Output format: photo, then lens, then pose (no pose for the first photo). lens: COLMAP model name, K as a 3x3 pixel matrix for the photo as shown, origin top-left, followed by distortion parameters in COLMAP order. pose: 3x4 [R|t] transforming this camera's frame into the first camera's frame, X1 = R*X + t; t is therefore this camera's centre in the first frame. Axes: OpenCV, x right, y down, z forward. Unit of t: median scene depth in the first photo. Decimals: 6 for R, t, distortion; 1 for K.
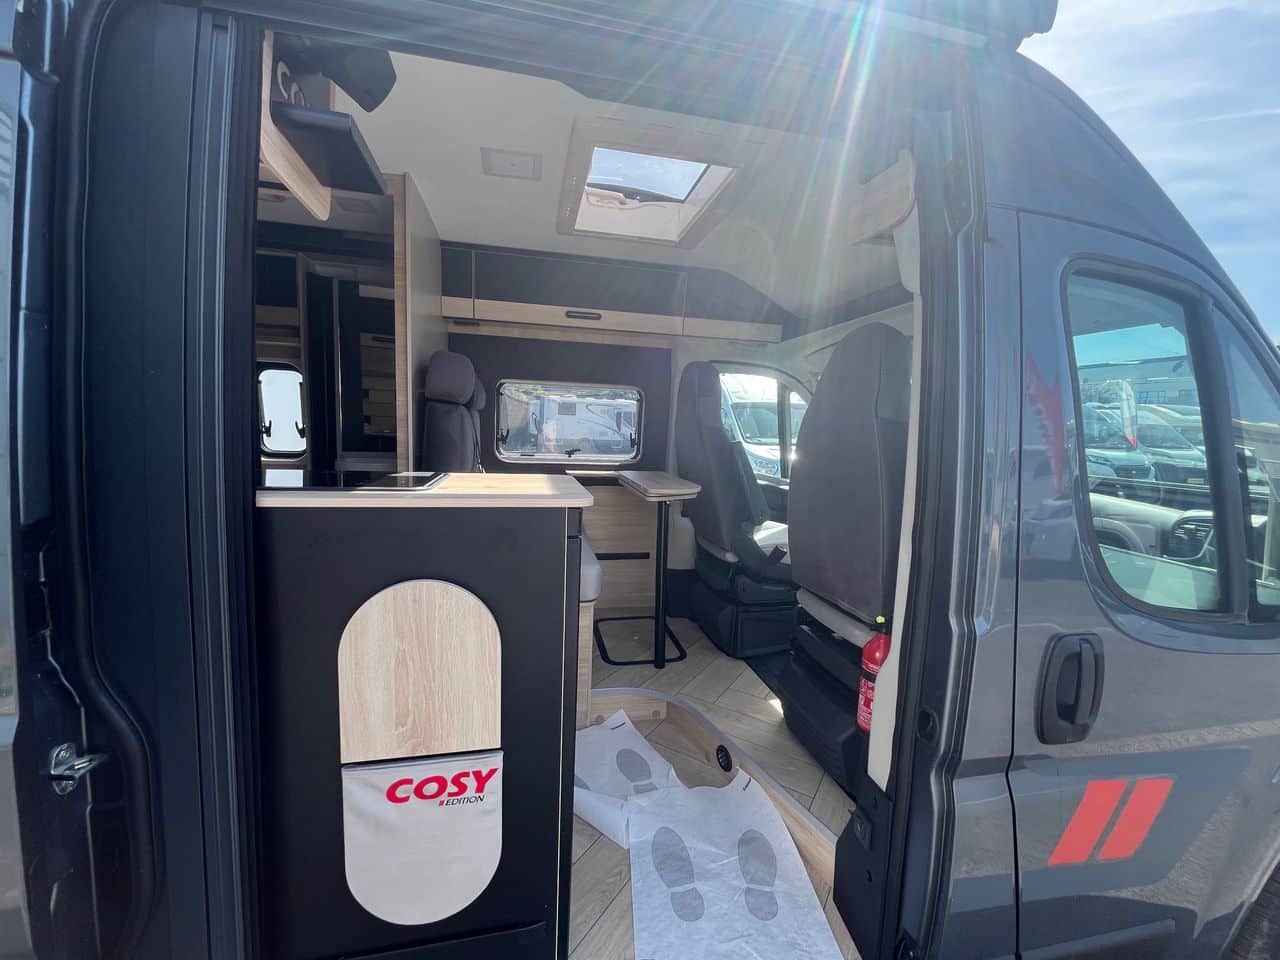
lens RADIAL K [[509.2, 0, 640.0], [0, 509.2, 480.0], [0, 0, 1]] dist [-0.007165, 0.000167]
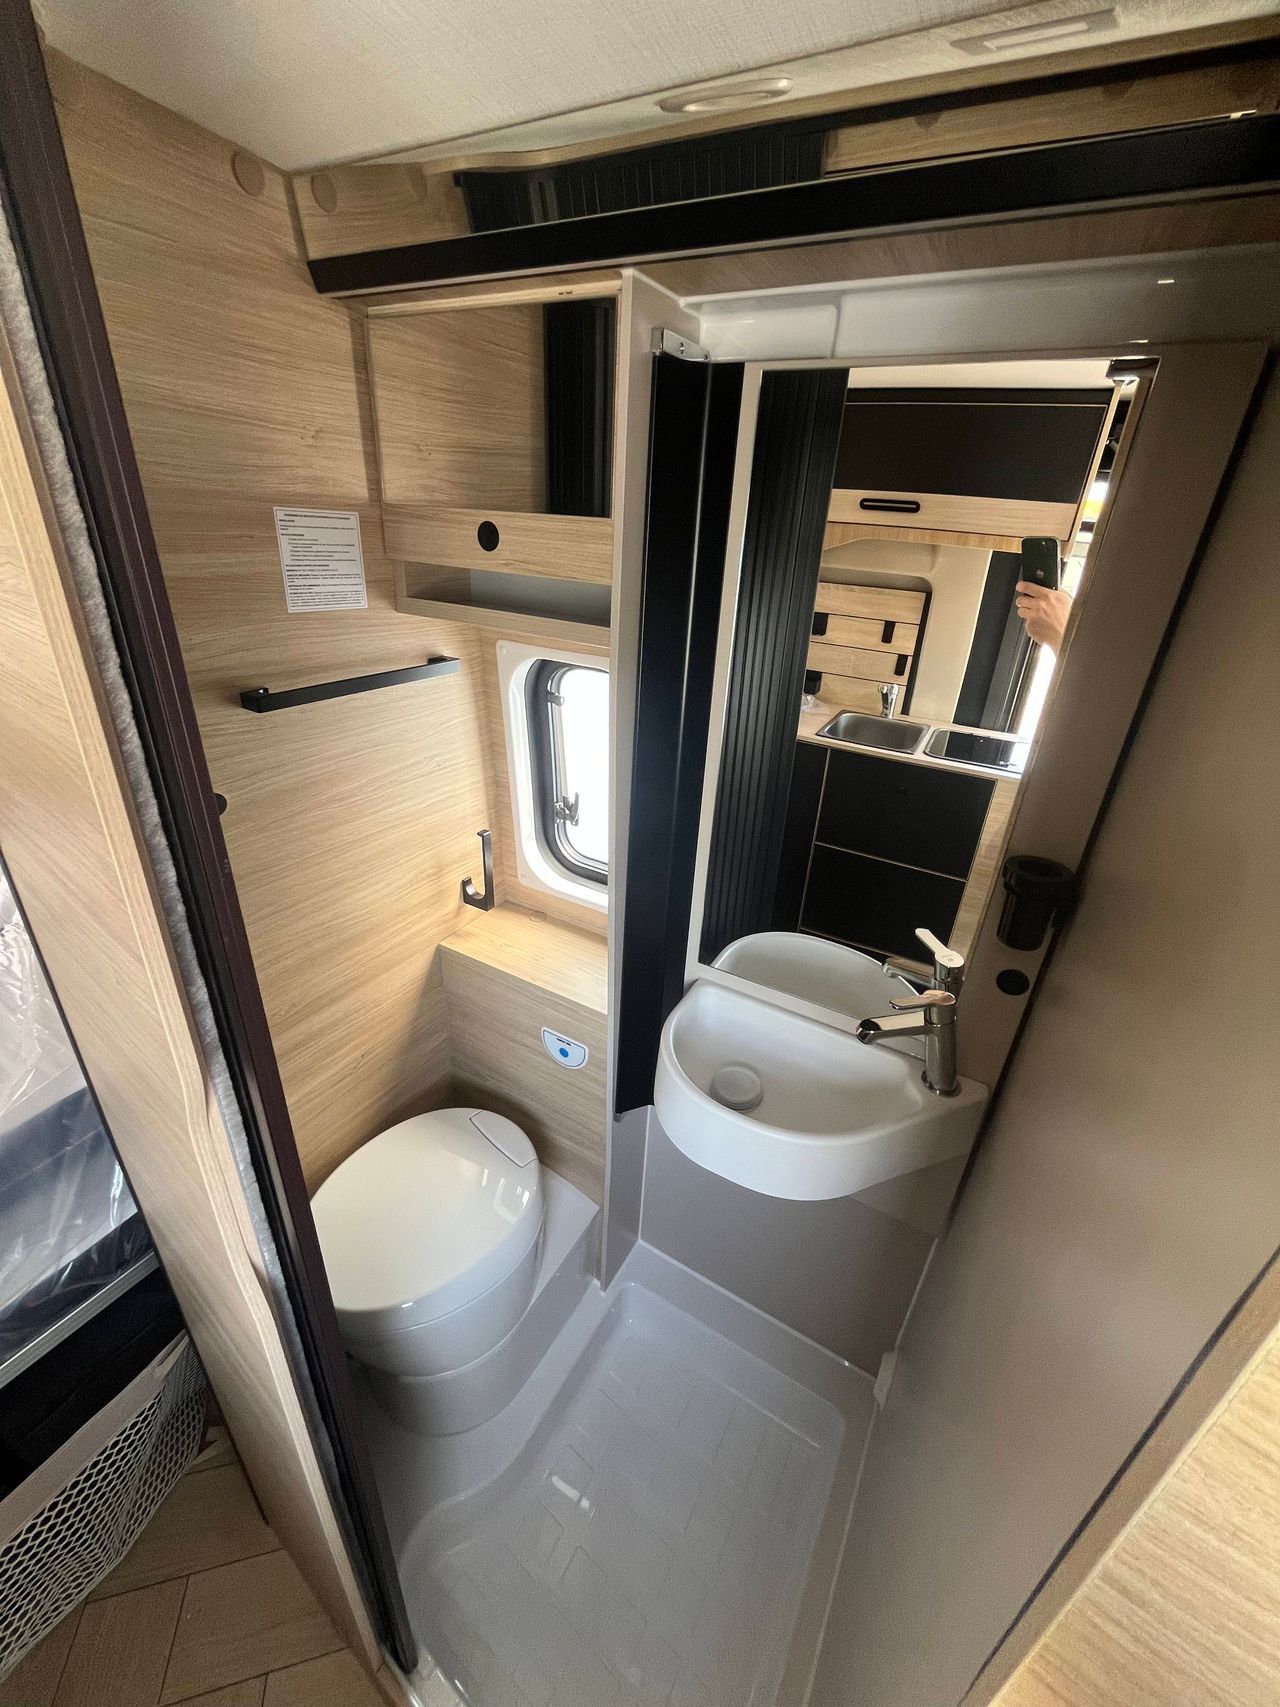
lens RADIAL K [[679.1, 0, 667.0], [0, 679.1, 852.8], [0, 0, 1]] dist [-0.007165, 0.000167]
pose [[0.754179, 0.294967, -0.586693, -0.341118], [-0.100345, 0.934712, 0.340946, -0.265640], [0.648956, -0.198263, 0.734539, 0.638672]]
